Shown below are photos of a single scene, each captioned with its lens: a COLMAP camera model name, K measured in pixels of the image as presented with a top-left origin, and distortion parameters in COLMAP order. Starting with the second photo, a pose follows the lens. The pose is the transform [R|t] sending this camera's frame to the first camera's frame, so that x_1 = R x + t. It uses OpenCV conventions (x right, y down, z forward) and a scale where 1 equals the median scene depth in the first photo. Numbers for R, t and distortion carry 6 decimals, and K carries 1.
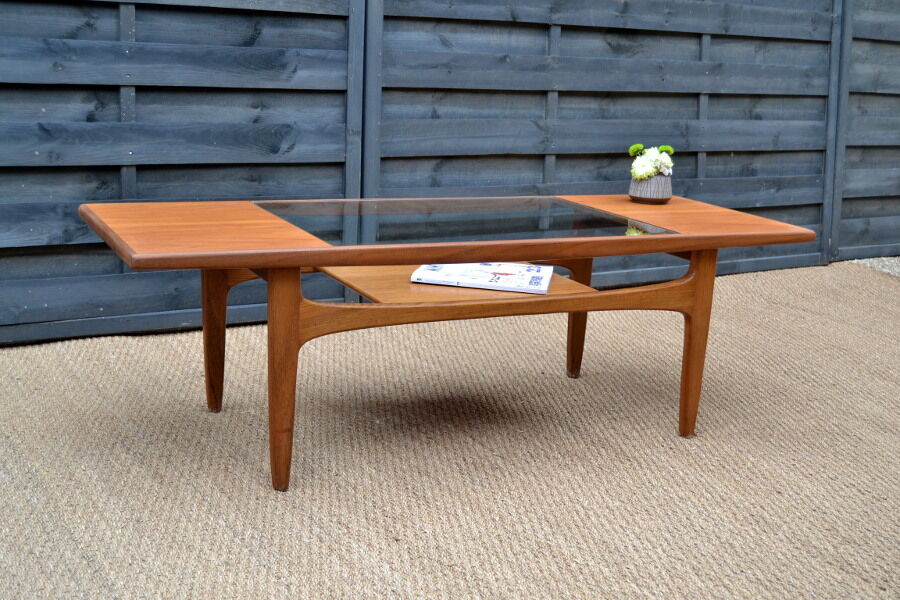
lens RADIAL K [[1194.9, 0, 450.0], [0, 1194.9, 299.6], [0, 0, 1]] dist [-0.047080, 0.000000]
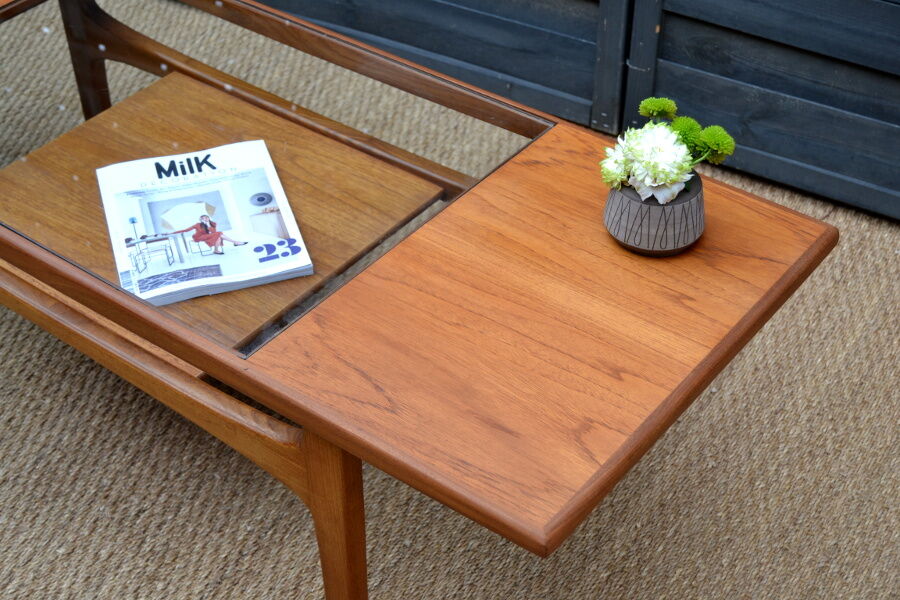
lens RADIAL K [[1411.8, 0, 451.0], [0, 1411.8, 297.4], [0, 0, 1]] dist [-0.054653, 0.000000]
pose [[0.439653, 0.523722, -0.729671, 0.450770], [-0.166574, 0.845851, 0.506744, -0.267360], [0.882586, -0.101248, 0.459120, 0.605246]]
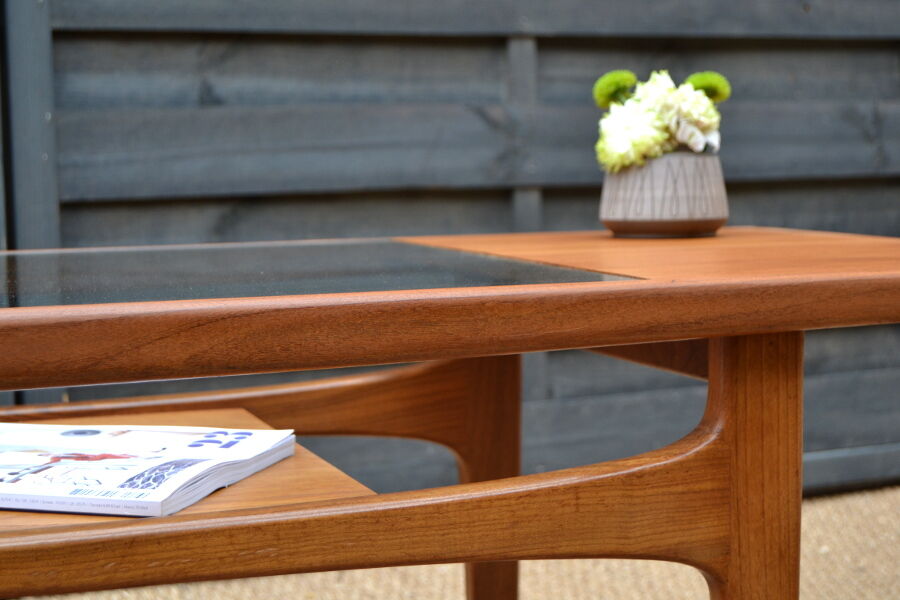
lens RADIAL K [[1784.3, 0, 452.1], [0, 1784.3, 306.4], [0, 0, 1]] dist [-0.004752, 0.000000]
pose [[0.990342, -0.056579, -0.126574, 0.147827], [0.038650, 0.989416, -0.139866, 0.005686], [0.133148, 0.133623, 0.982047, 0.428748]]
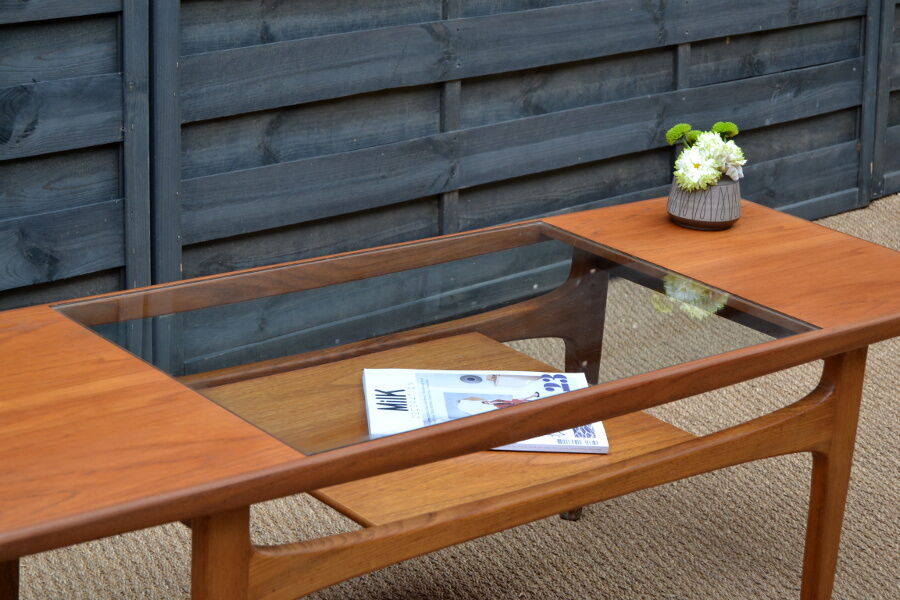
lens RADIAL K [[2106.2, 0, 447.1], [0, 2106.2, 298.0], [0, 0, 1]] dist [0.004128, 0.000000]
pose [[0.974676, -0.065078, 0.213943, -0.151236], [0.042541, 0.993206, 0.108312, -0.139695], [-0.219539, -0.096468, 0.970823, 0.027096]]
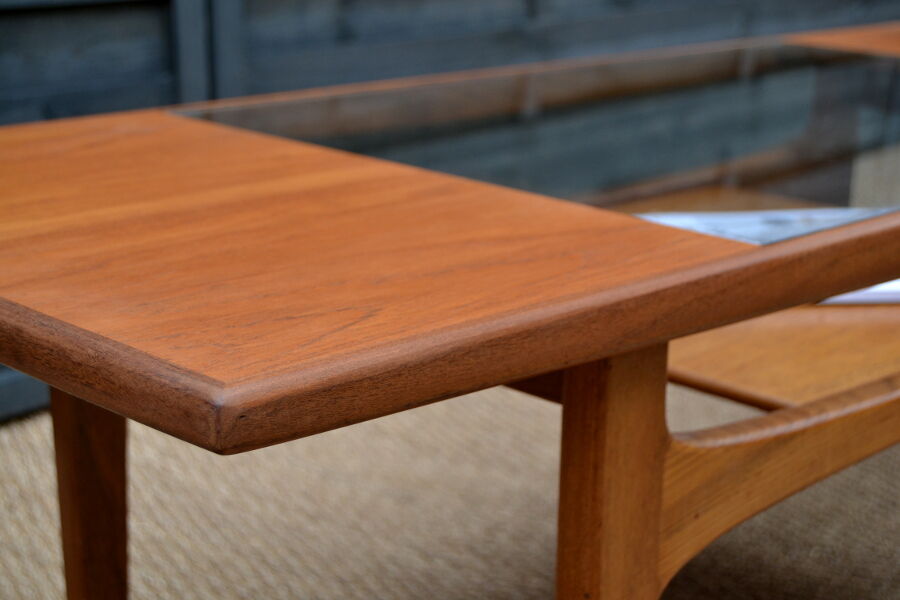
lens RADIAL K [[1784.3, 0, 448.8], [0, 1784.3, 296.6], [0, 0, 1]] dist [-0.004752, 0.000000]
pose [[0.945350, -0.112245, 0.306127, -0.191663], [0.097075, 0.993192, 0.064389, -0.042630], [-0.311271, -0.031153, 0.949811, 0.389089]]
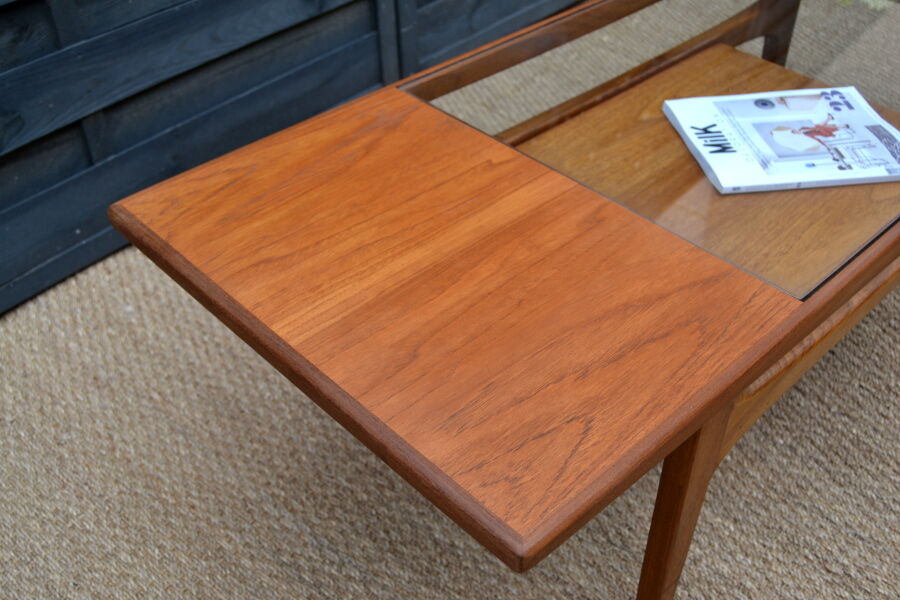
lens RADIAL K [[973.3, 0, 455.8], [0, 973.3, 303.2], [0, 0, 1]] dist [-0.054150, 0.000000]
pose [[0.950599, -0.232556, 0.205620, -0.195360], [0.111826, 0.874460, 0.472033, -0.152829], [-0.289581, -0.425720, 0.857266, 0.449942]]
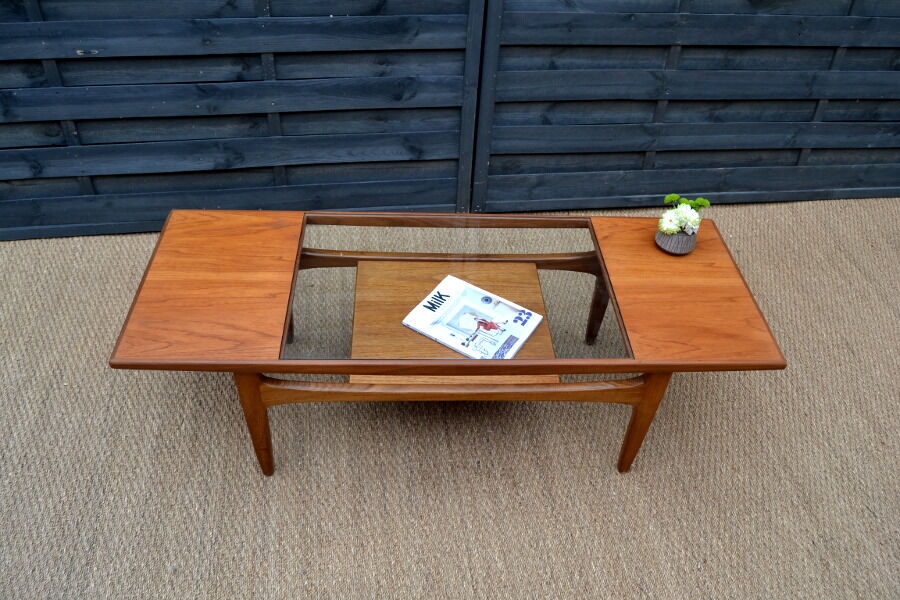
lens RADIAL K [[714.9, 0, 444.3], [0, 714.9, 305.1], [0, 0, 1]] dist [-0.092010, 0.030802]
pose [[0.916473, 0.268910, -0.296252, 0.157214], [-0.093064, 0.863417, 0.495832, -0.289185], [0.389123, -0.426846, 0.816324, 0.323752]]
